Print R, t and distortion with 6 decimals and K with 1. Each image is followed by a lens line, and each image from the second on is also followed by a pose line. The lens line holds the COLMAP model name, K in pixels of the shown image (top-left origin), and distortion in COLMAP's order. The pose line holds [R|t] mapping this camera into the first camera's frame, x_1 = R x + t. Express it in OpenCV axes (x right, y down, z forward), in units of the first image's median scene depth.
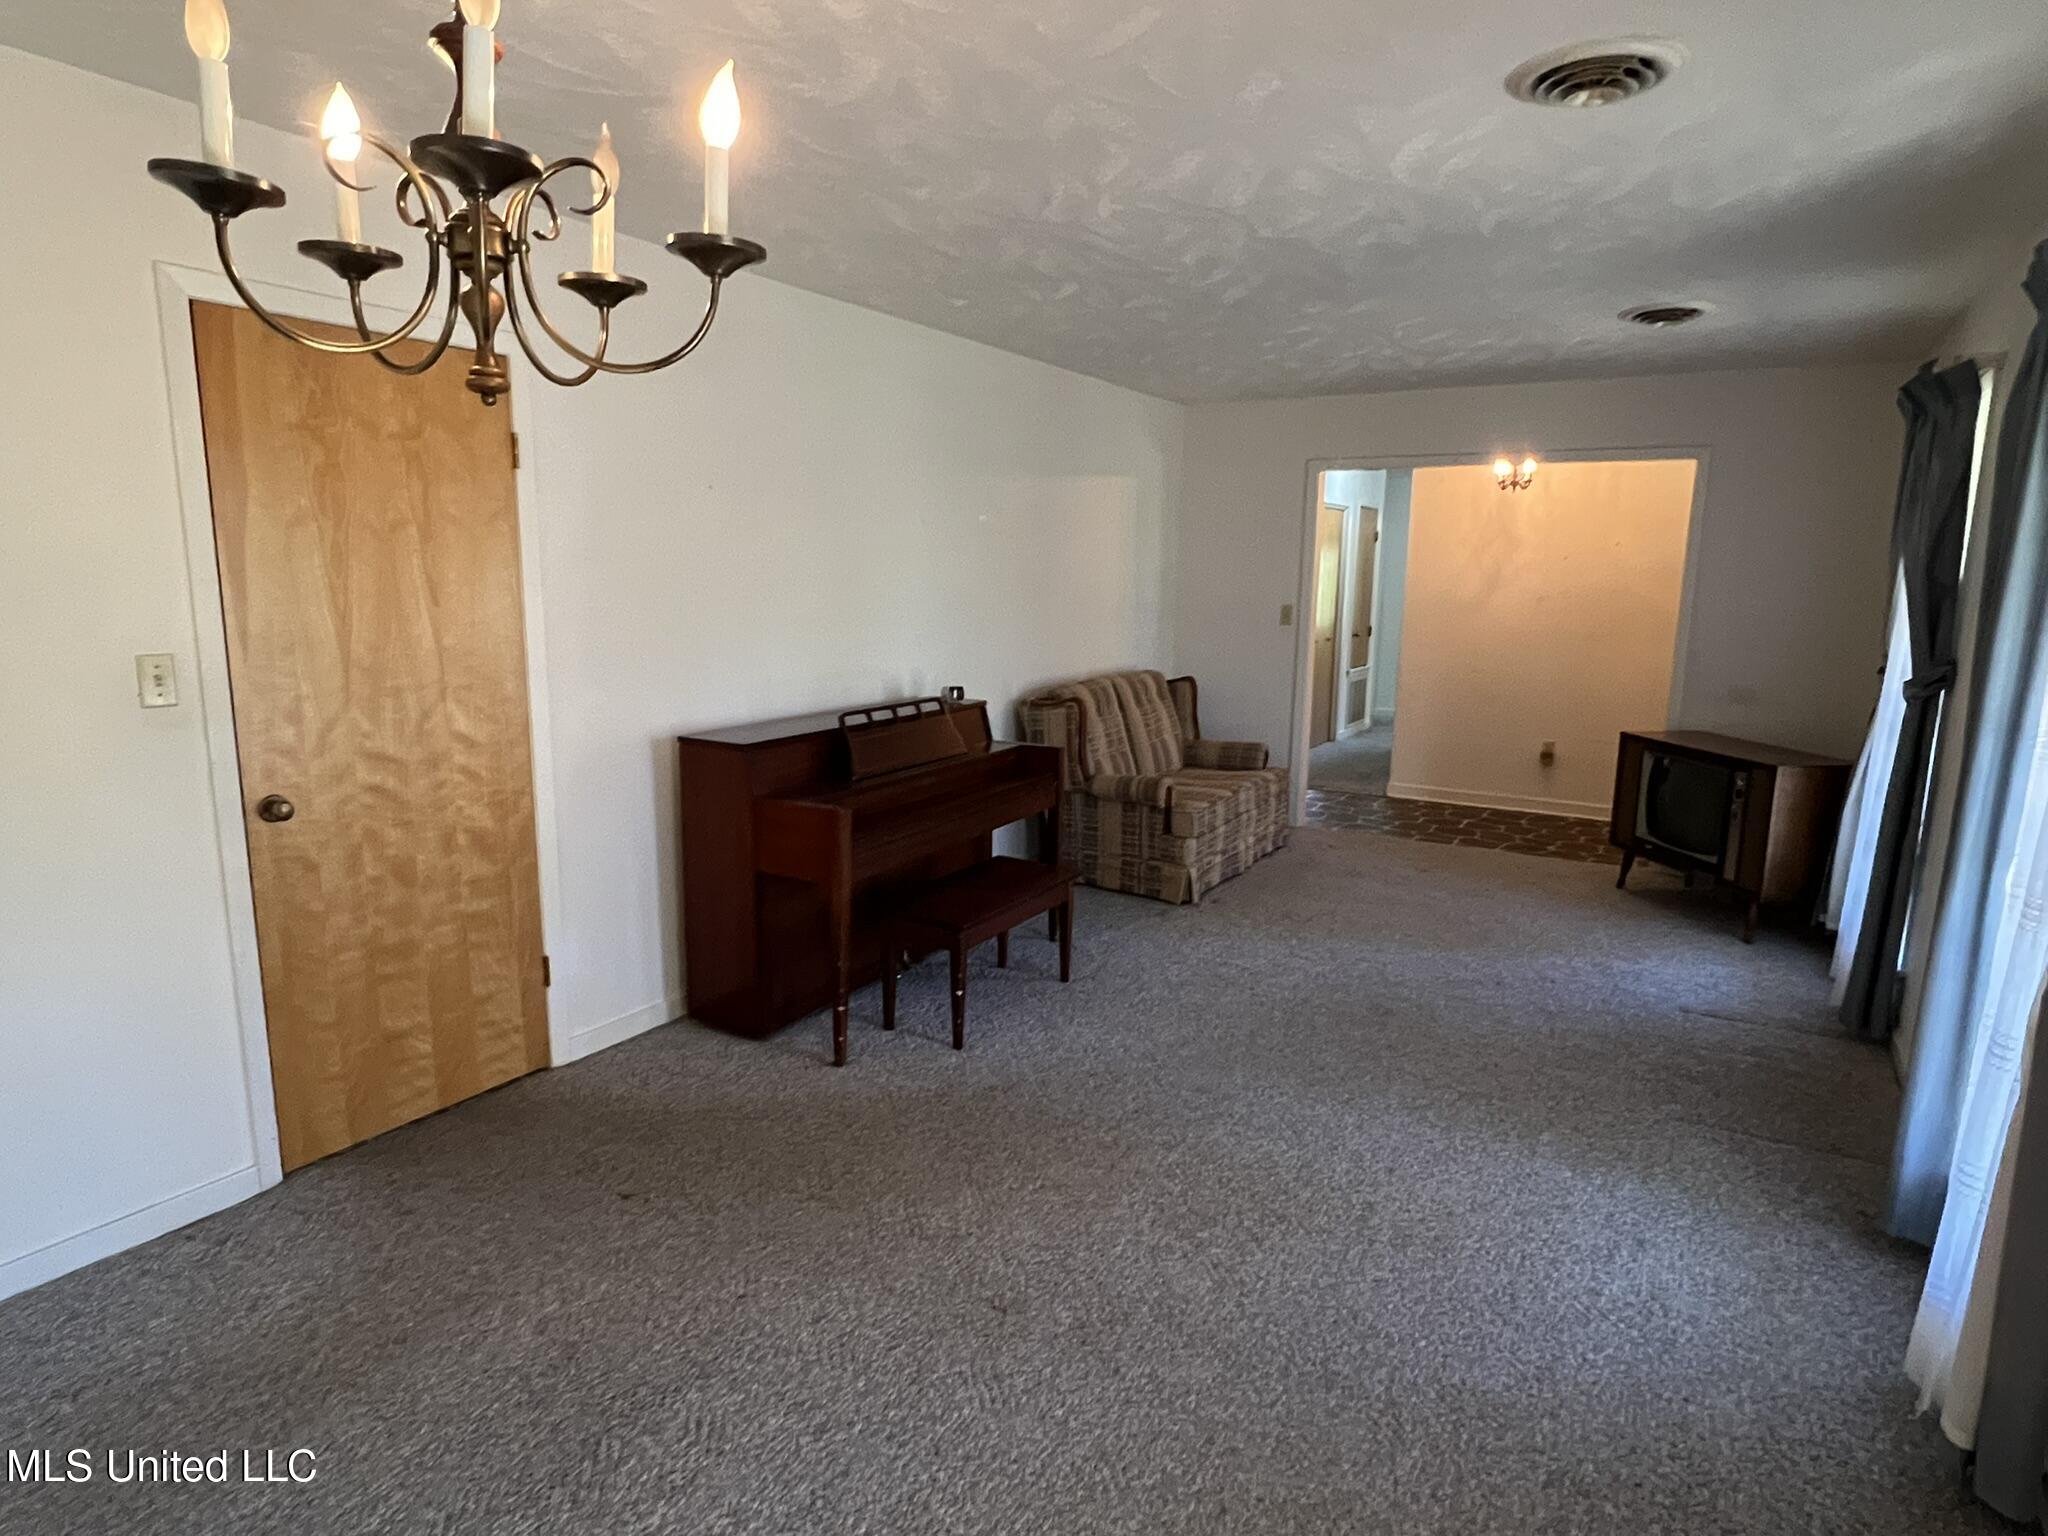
lens RADIAL K [[1152.3, 0, 1023.2], [0, 1152.3, 776.2], [0, 0, 1]] dist [0.006454, 0.000848]
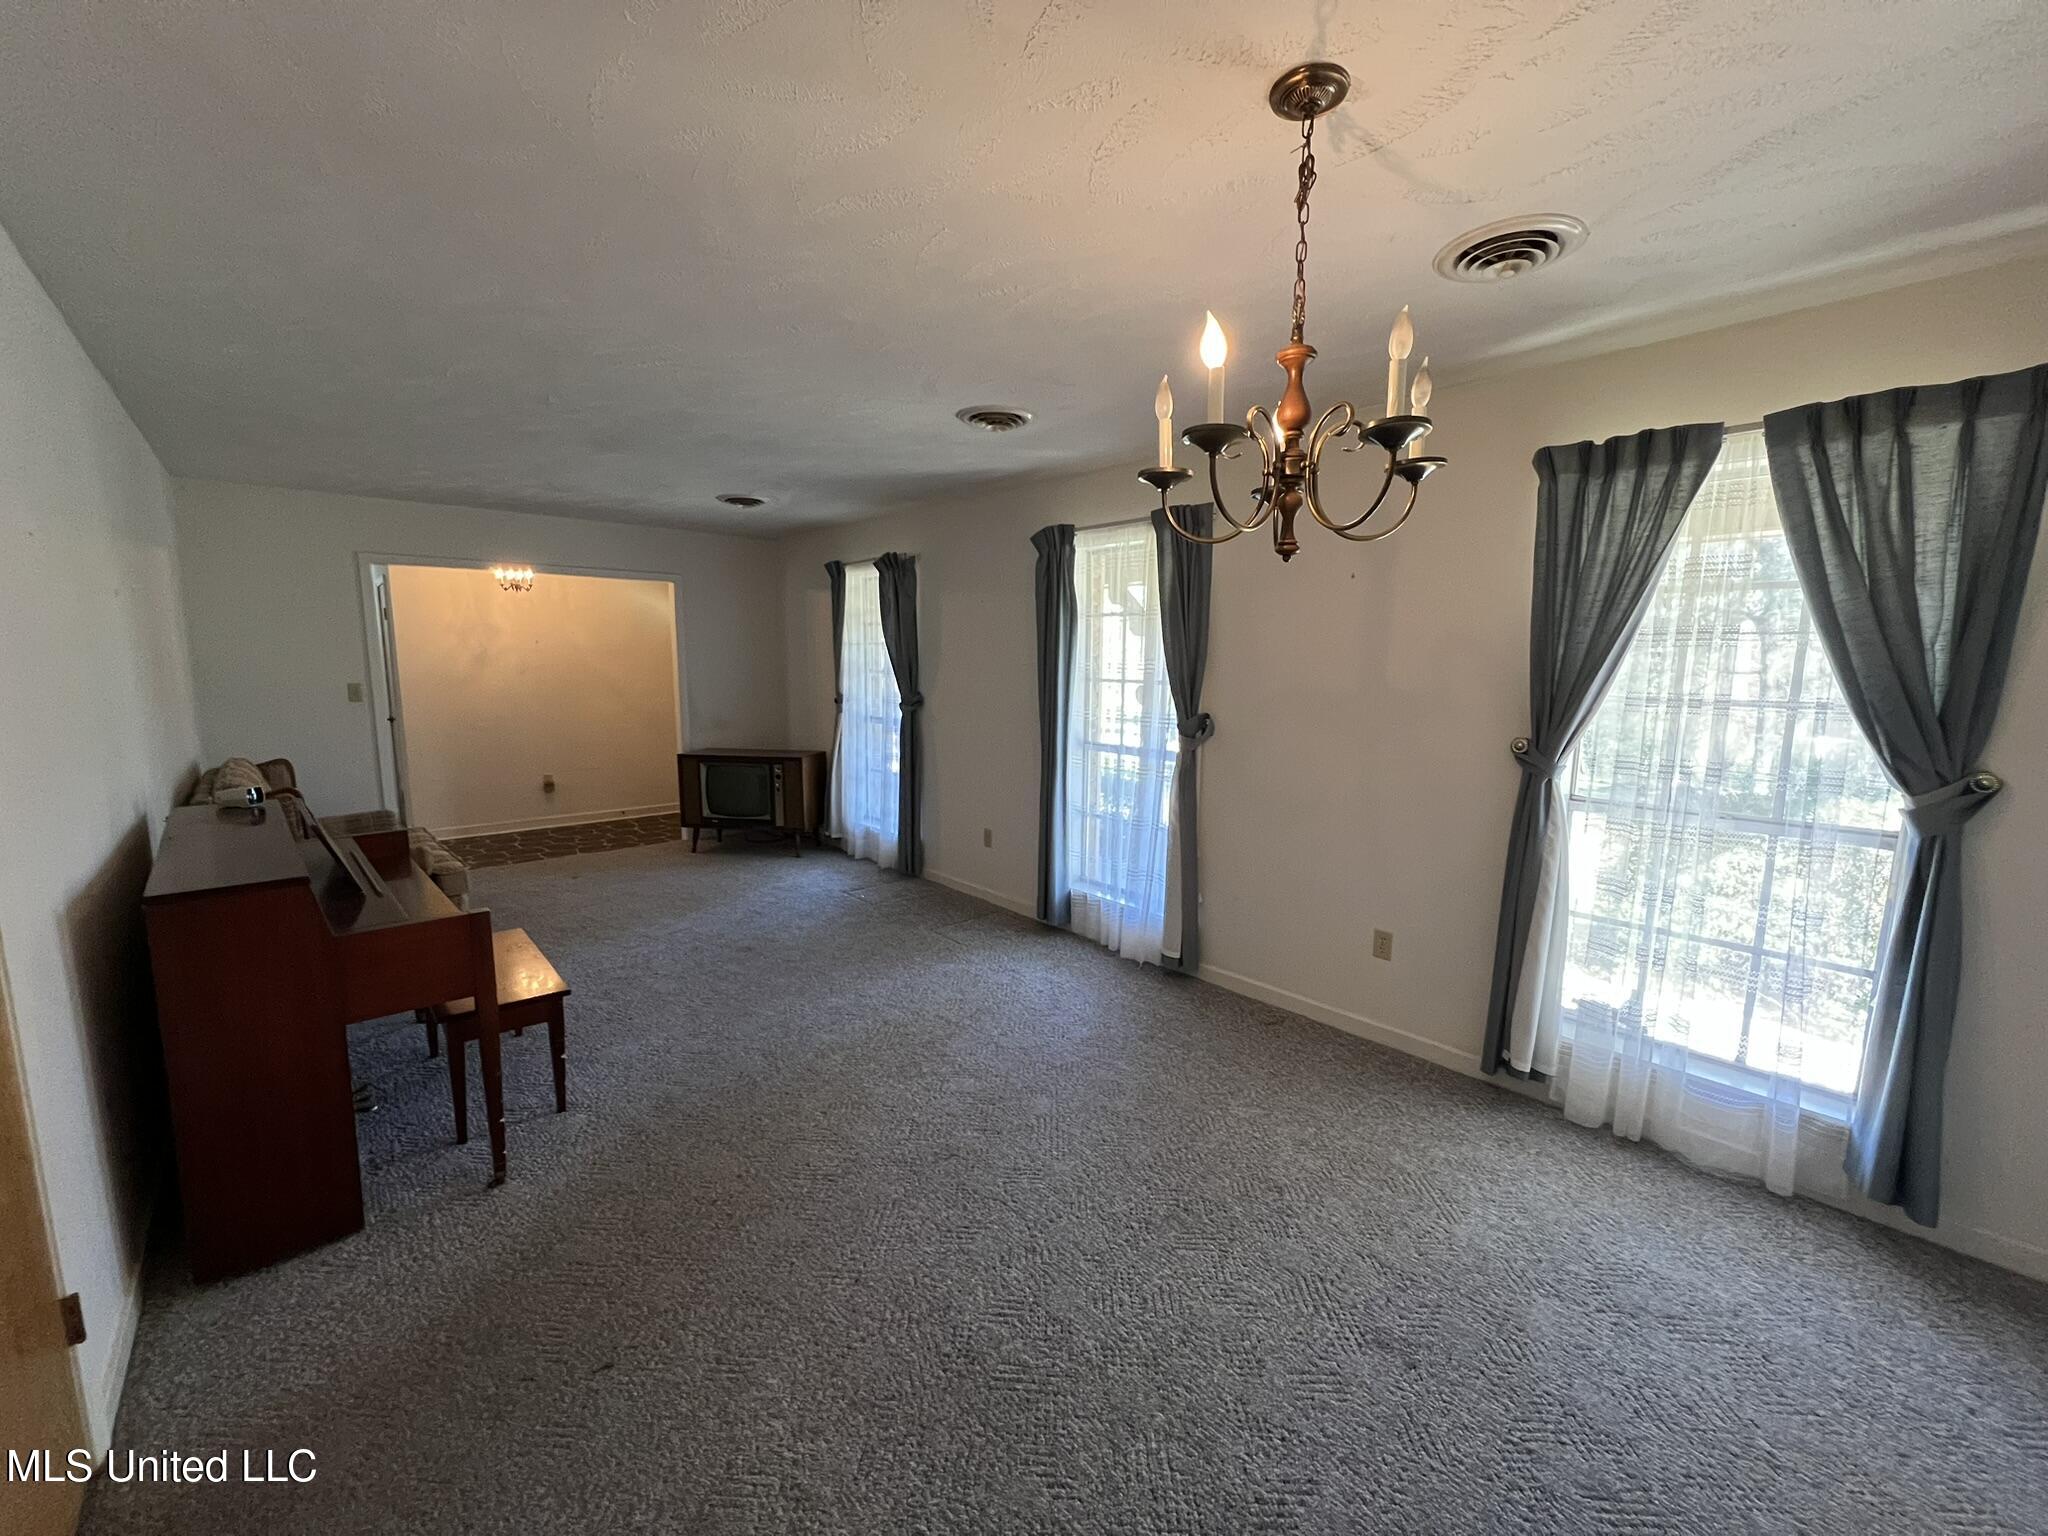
lens RADIAL K [[806.8, 0, 1020.0], [0, 806.8, 769.2], [0, 0, 1]] dist [-0.000680, 0.000387]
pose [[0.317264, -0.142101, 0.937630, -0.414596], [0.170597, 0.981133, 0.090969, -0.044962], [-0.932867, 0.131095, 0.335520, 0.242228]]
